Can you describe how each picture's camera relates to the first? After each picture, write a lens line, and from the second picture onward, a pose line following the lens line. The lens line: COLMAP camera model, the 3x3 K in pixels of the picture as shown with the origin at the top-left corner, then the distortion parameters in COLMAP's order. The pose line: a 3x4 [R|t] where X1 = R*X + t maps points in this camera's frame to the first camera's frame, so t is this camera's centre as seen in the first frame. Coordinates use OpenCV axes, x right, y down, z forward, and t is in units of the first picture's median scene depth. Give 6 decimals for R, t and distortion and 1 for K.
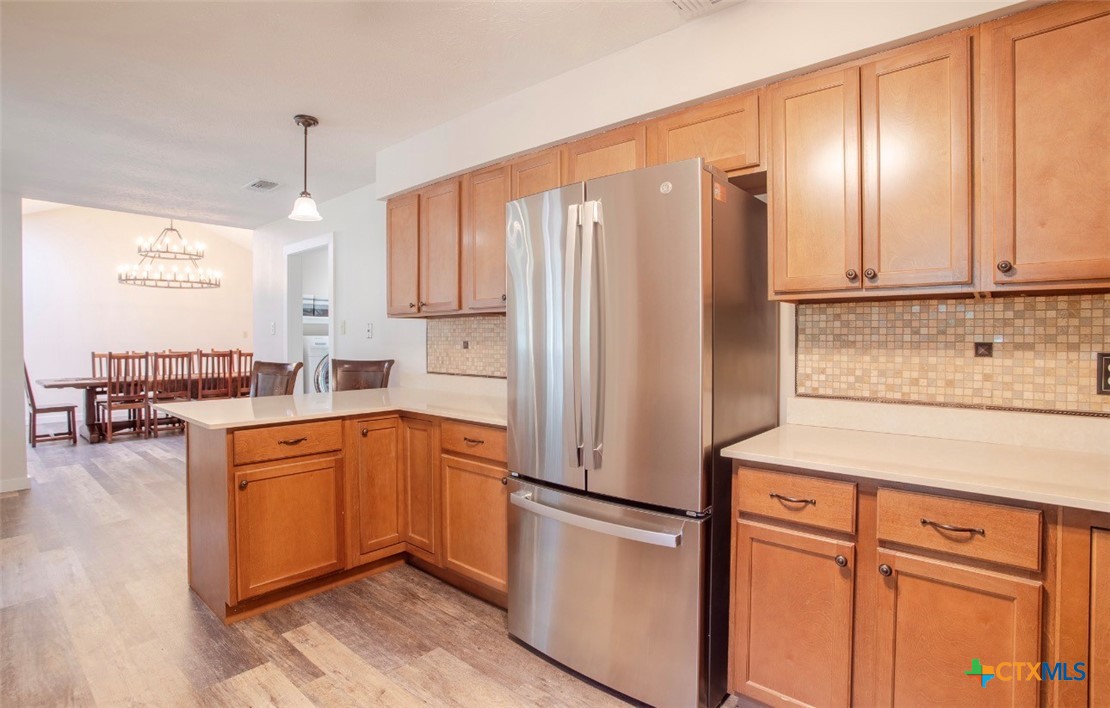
lens RADIAL K [[558.4, 0, 552.1], [0, 558.4, 354.5], [0, 0, 1]] dist [0.009645, 0.000449]
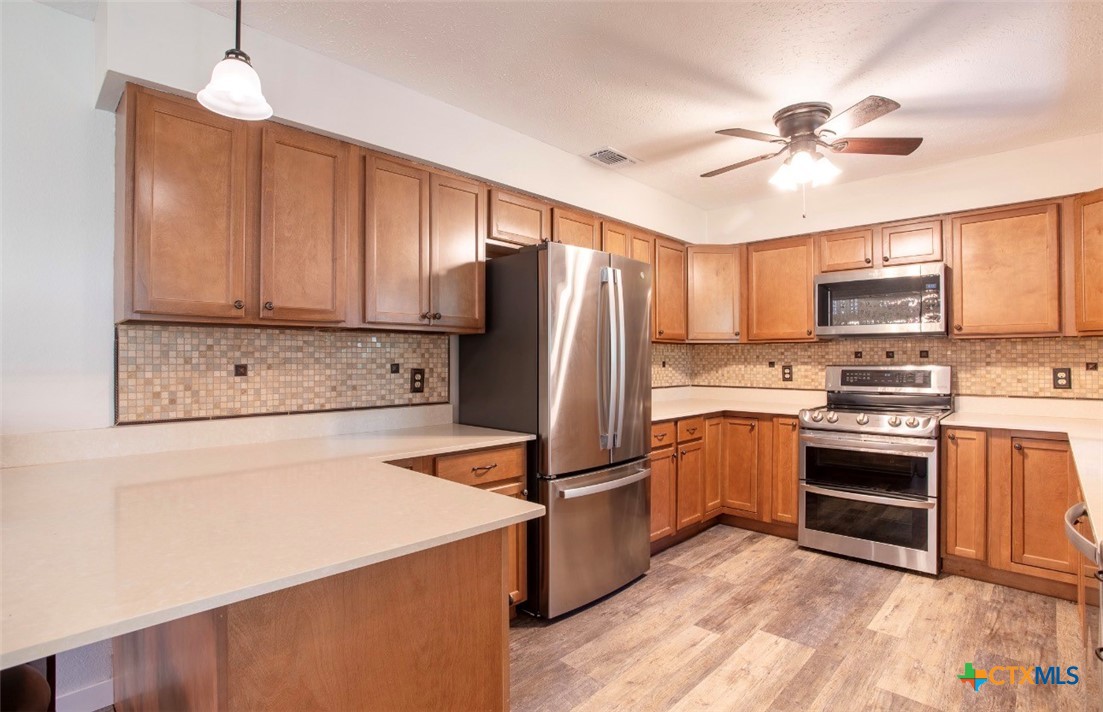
lens RADIAL K [[534.2, 0, 548.1], [0, 534.2, 354.6], [0, 0, 1]] dist [-0.005187, -0.000049]
pose [[0.048106, 0.010345, 0.998789, -0.789287], [0.026446, 0.999583, -0.011627, -0.019193], [-0.998492, 0.026973, 0.047813, 0.635396]]
